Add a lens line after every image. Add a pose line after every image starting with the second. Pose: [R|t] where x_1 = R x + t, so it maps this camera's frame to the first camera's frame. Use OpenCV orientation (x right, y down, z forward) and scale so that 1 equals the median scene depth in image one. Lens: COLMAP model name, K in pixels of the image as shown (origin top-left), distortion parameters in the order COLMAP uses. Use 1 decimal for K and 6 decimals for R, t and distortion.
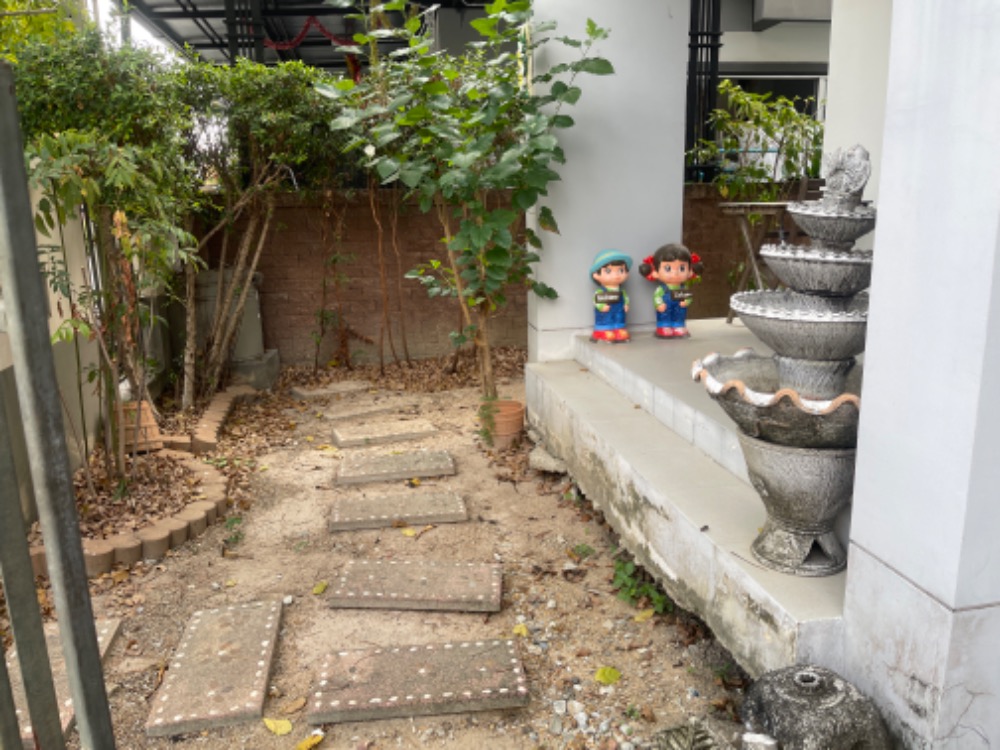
lens RADIAL K [[752.6, 0, 500.0], [0, 752.6, 375.0], [0, 0, 1]] dist [0.052887, -0.071751]
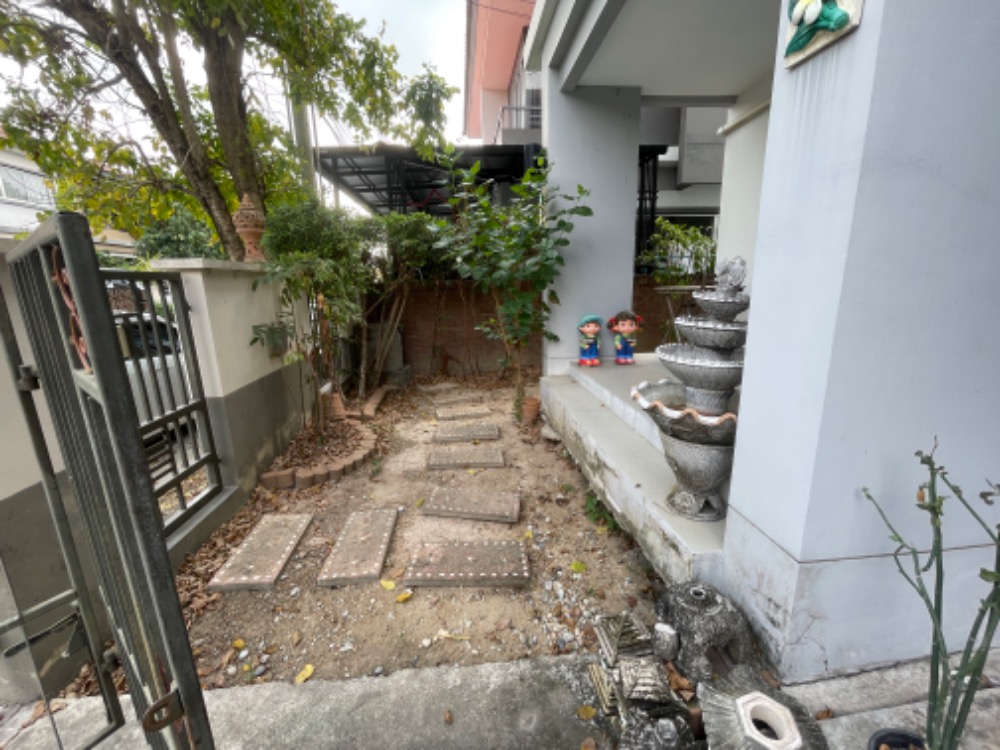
lens RADIAL K [[400.7, 0, 491.0], [0, 400.7, 374.9], [0, 0, 1]] dist [-0.002746, -0.000026]
pose [[0.994028, 0.019776, -0.107323, 0.029050], [-0.020066, 0.999797, -0.001630, -0.025322], [0.107269, 0.003773, 0.994223, 0.064994]]
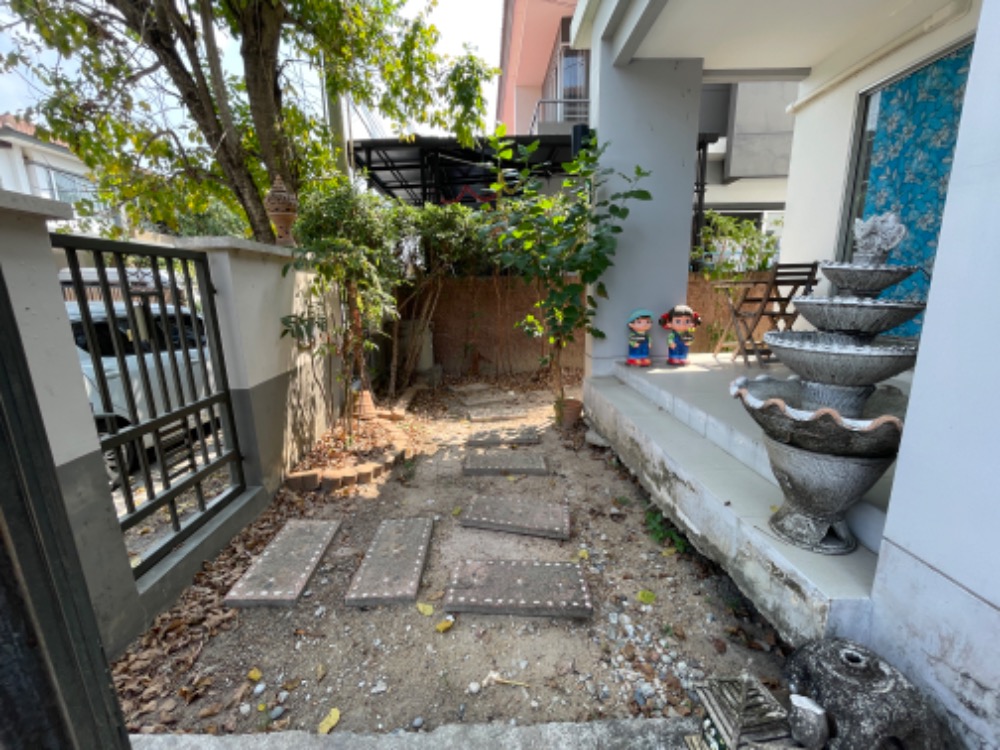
lens RADIAL K [[400.7, 0, 491.0], [0, 400.7, 374.9], [0, 0, 1]] dist [-0.002746, -0.000026]
pose [[0.985405, 0.035225, -0.166542, -0.031322], [-0.037767, 0.999213, -0.012120, -0.004467], [0.165984, 0.018233, 0.985960, 0.157409]]
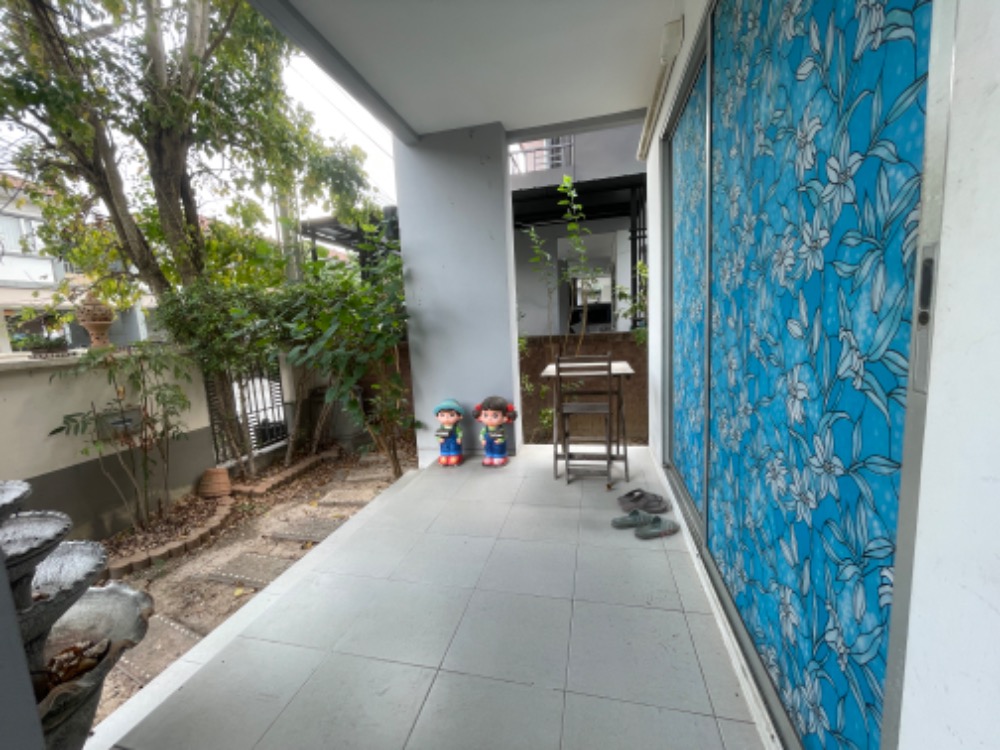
lens RADIAL K [[403.2, 0, 500.0], [0, 403.2, 375.0], [0, 0, 1]] dist [-0.001374, -0.000056]
pose [[0.909231, 0.030098, -0.415202, 0.816931], [-0.063377, 0.995765, -0.066604, -0.249278], [0.411438, 0.086873, 0.907288, 0.515767]]
